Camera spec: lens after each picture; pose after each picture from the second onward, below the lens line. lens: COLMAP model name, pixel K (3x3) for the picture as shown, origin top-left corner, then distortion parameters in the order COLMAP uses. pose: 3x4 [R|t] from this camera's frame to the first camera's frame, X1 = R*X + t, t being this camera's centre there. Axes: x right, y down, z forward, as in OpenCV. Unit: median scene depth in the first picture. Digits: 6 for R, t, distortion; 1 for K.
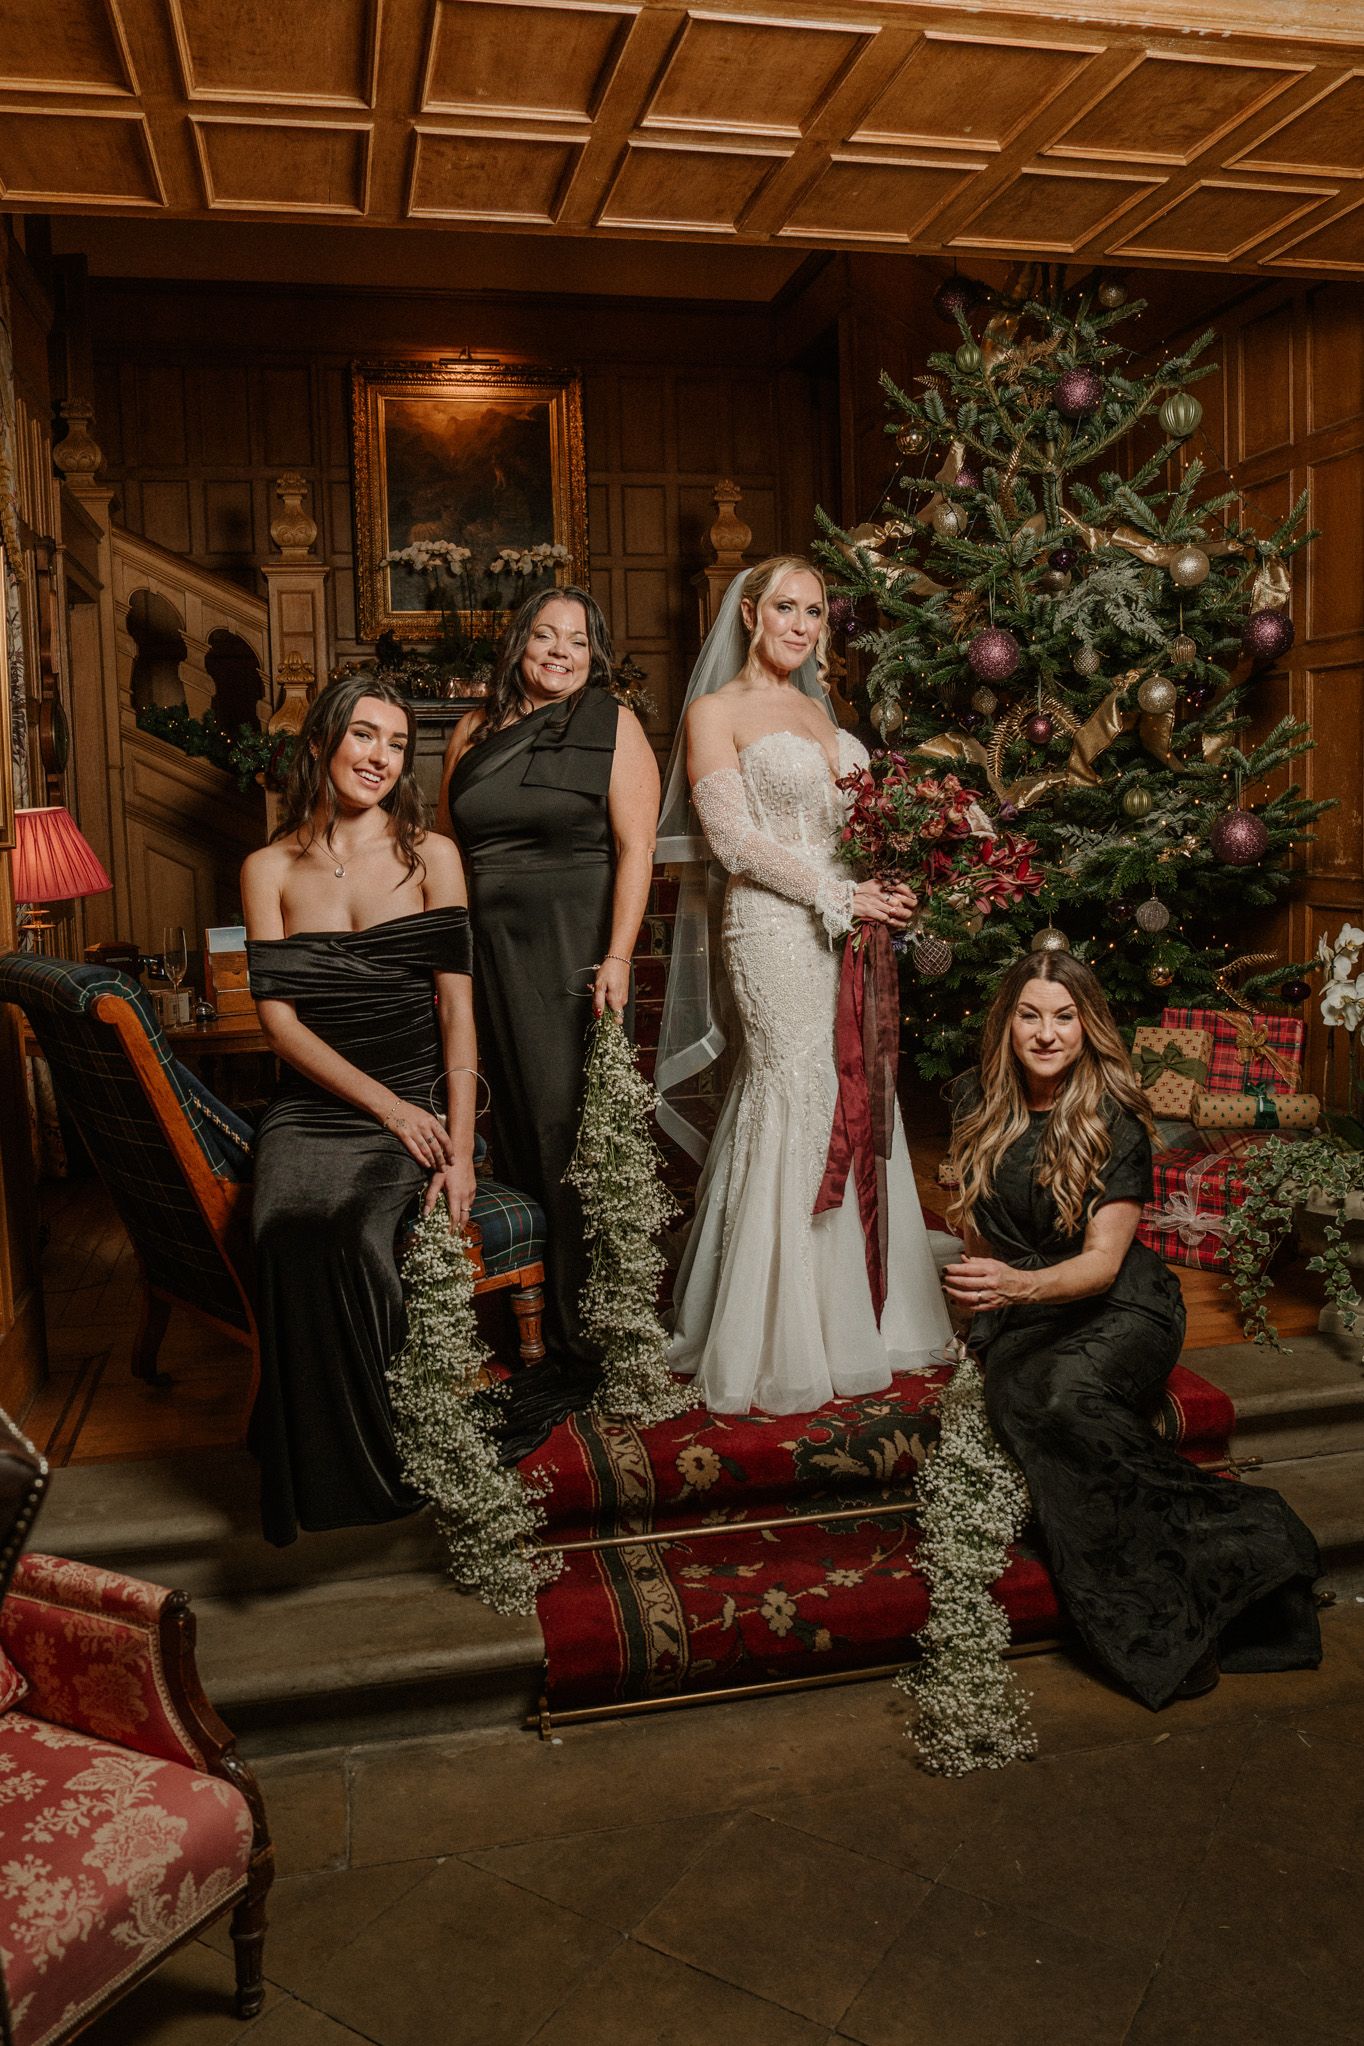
lens RADIAL K [[1591.2, 0, 666.9], [0, 1591.2, 947.8], [0, 0, 1]] dist [-0.074787, 0.035163]
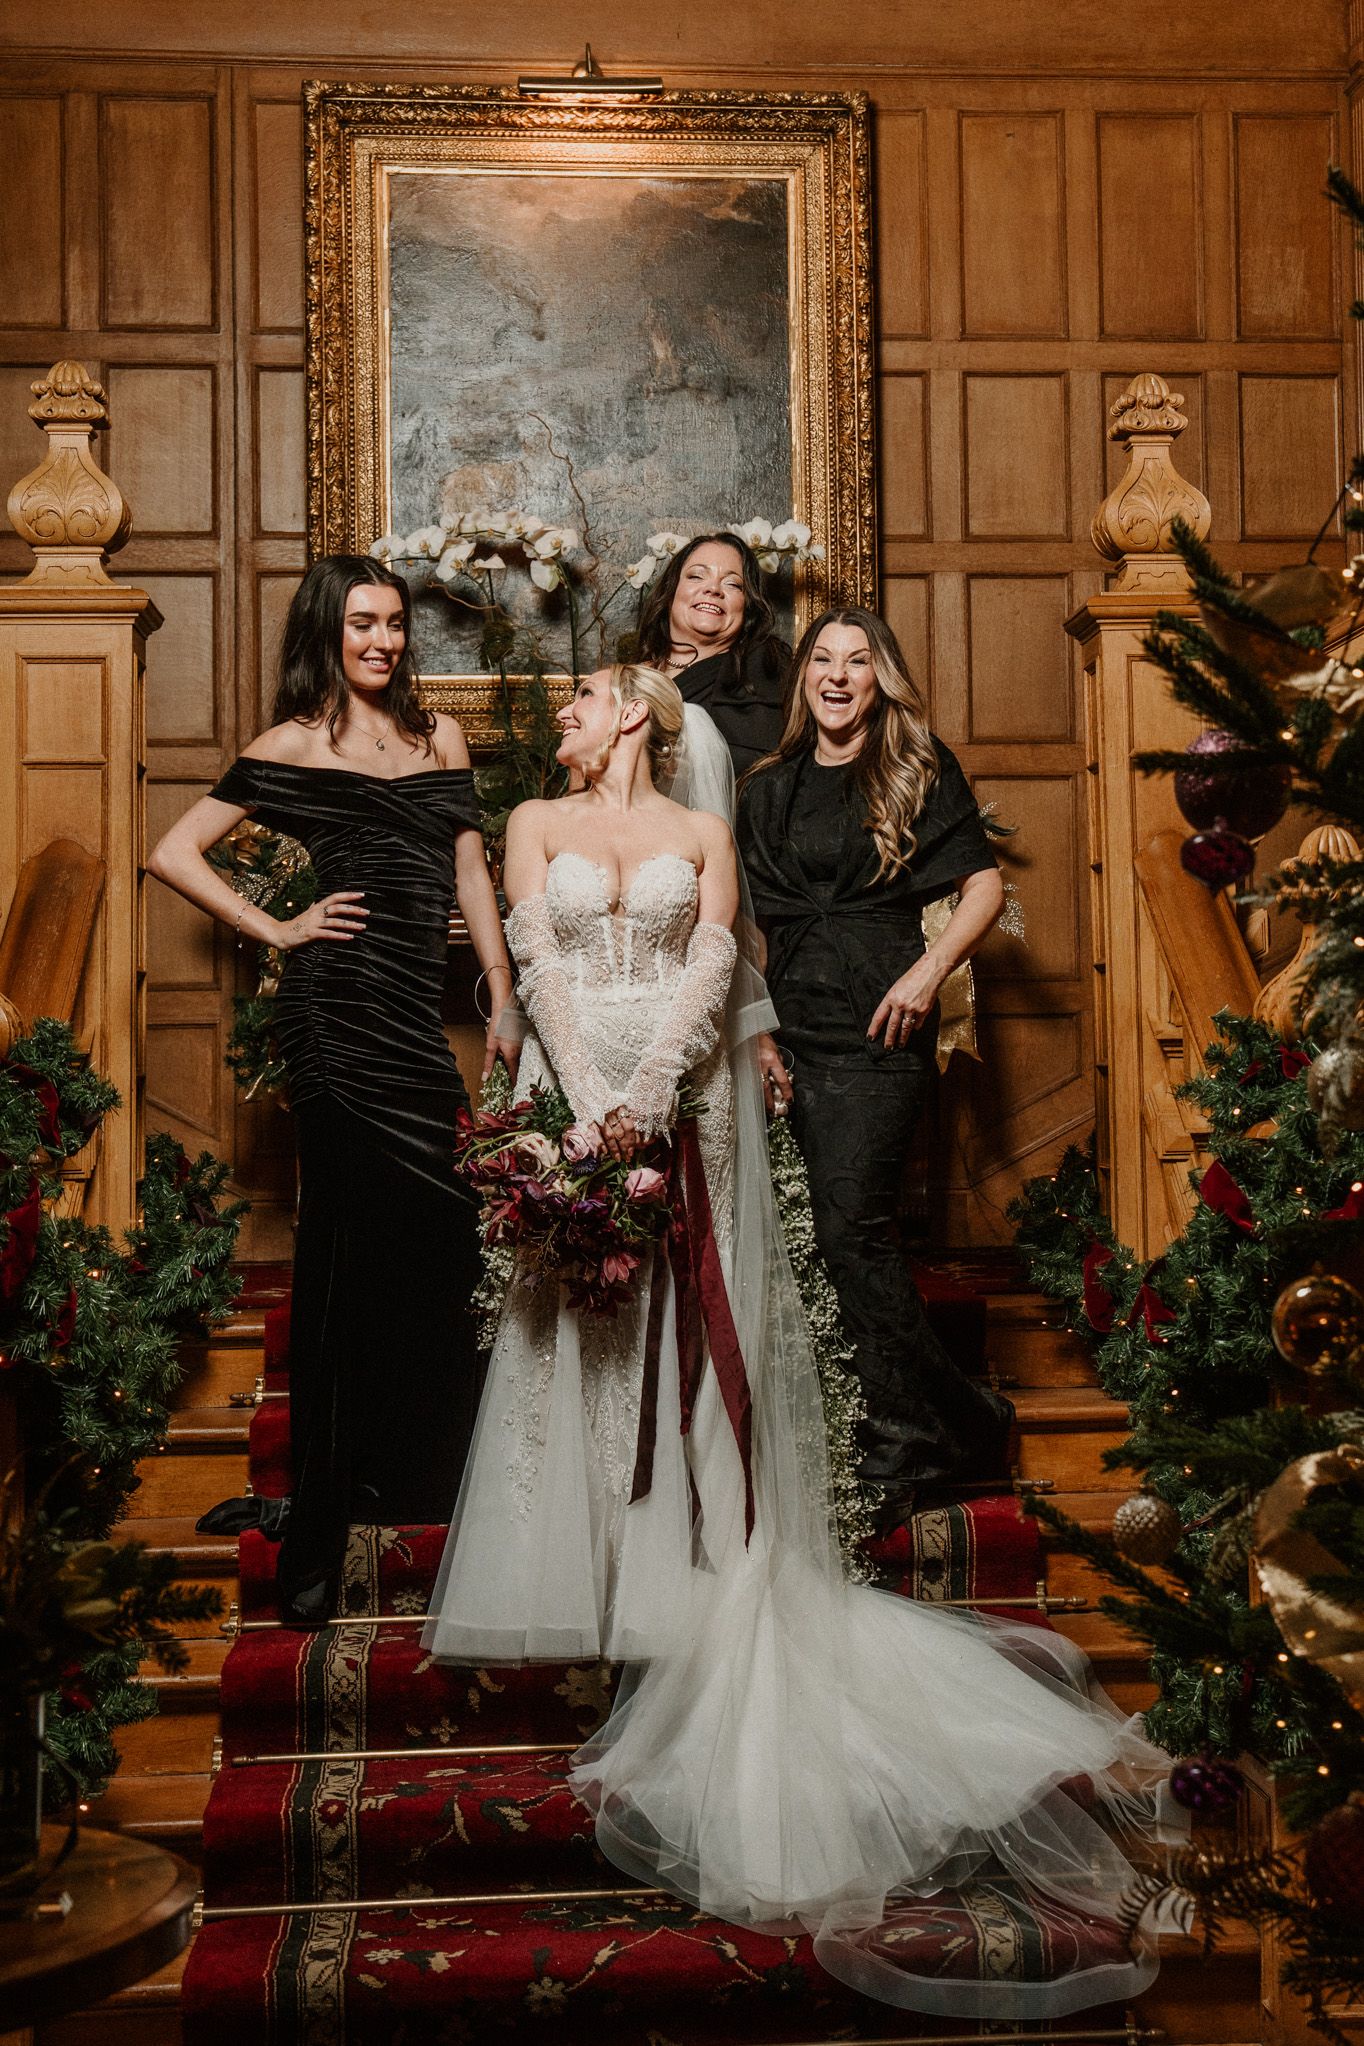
lens RADIAL K [[3658.3, 0, 898.4], [0, 3658.3, 782.1], [0, 0, 1]] dist [0.182738, 0.000000]
pose [[0.992957, 0.005805, -0.118336, 0.153631], [-0.023522, 0.988576, -0.148878, -0.097898], [0.116120, 0.150613, 0.981749, 0.166887]]
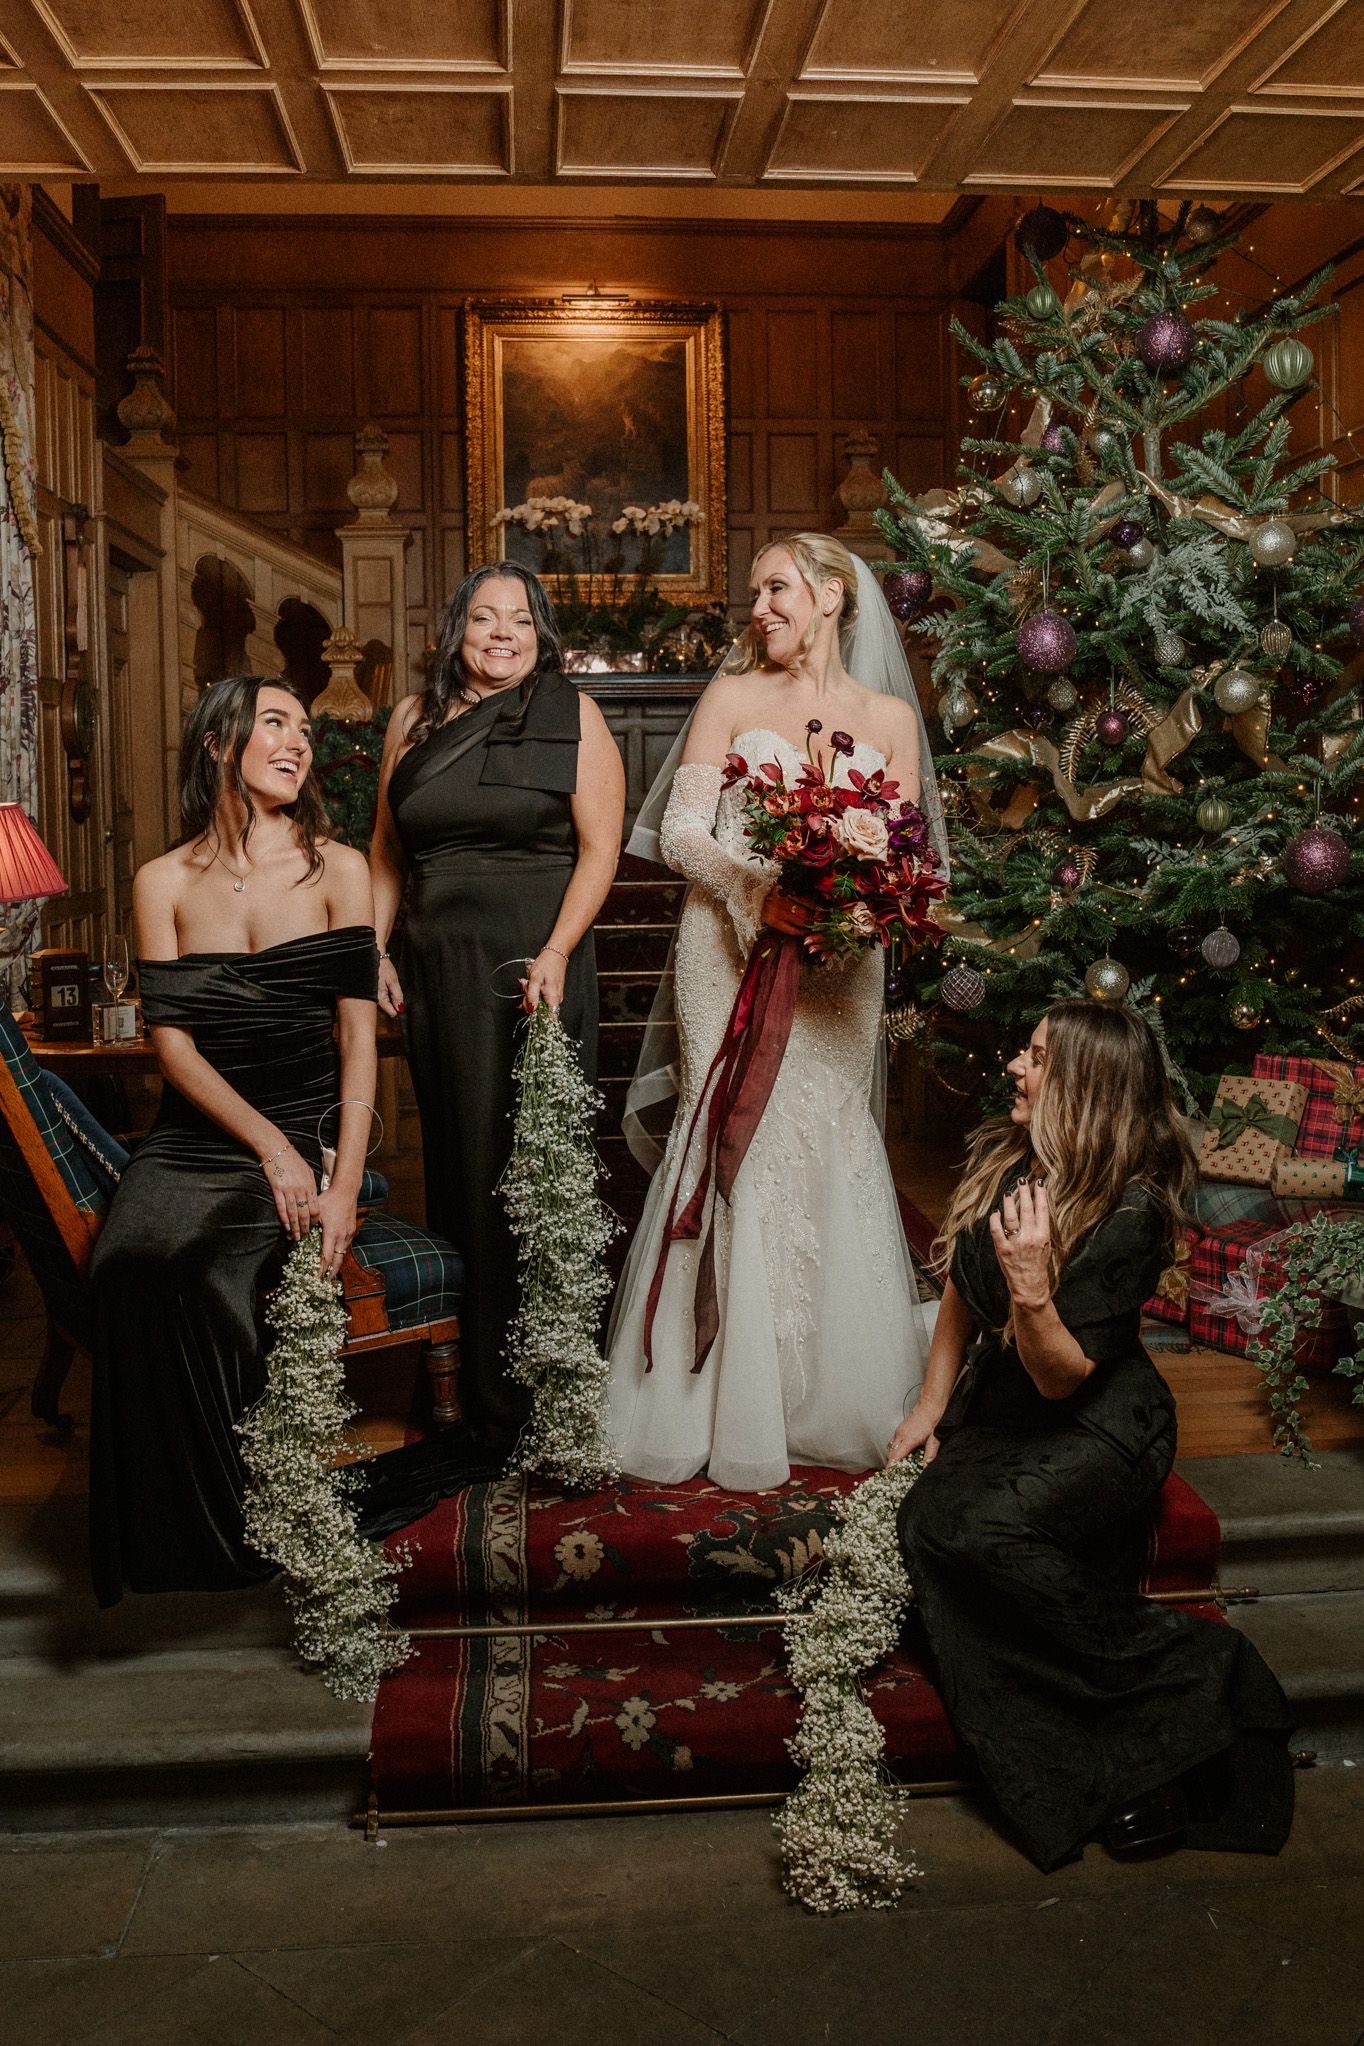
lens RADIAL K [[1825.2, 0, 687.5], [0, 1825.2, 923.2], [0, 0, 1]] dist [-0.087312, 0.041113]
pose [[0.991704, 0.023979, -0.126290, 0.137269], [-0.025608, 0.999608, -0.011295, -0.014604], [0.125970, 0.014435, 0.991929, -0.013399]]
